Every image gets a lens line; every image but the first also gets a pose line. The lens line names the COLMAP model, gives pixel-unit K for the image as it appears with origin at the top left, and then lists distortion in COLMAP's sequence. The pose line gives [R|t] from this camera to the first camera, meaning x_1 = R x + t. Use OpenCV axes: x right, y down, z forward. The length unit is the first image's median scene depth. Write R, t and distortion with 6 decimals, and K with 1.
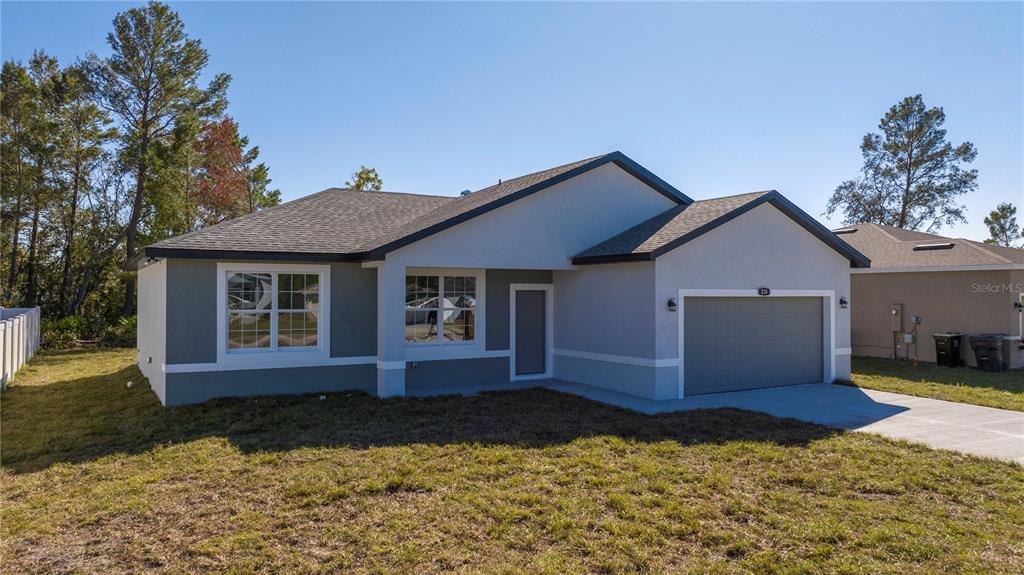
lens RADIAL K [[727.4, 0, 509.6], [0, 727.4, 269.3], [0, 0, 1]] dist [-0.001094, -0.000370]
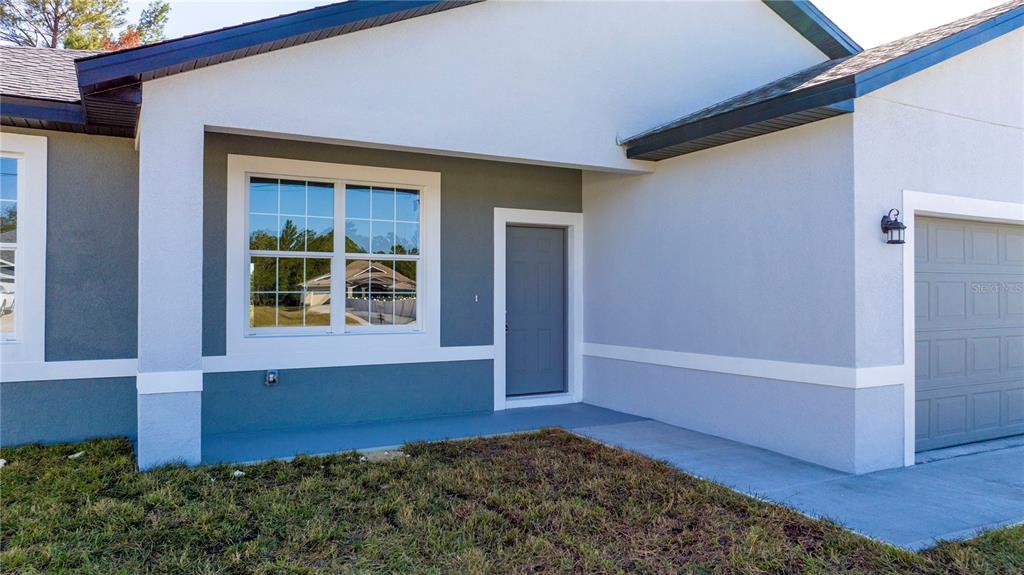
lens RADIAL K [[722.9, 0, 512.0], [0, 722.9, 287.5], [0, 0, 1]] dist [0.005157, 0.000574]
pose [[0.999646, -0.001338, -0.026573, 0.026482], [0.001891, 0.999782, 0.020807, 0.065655], [0.026539, -0.020850, 0.999430, 0.548517]]
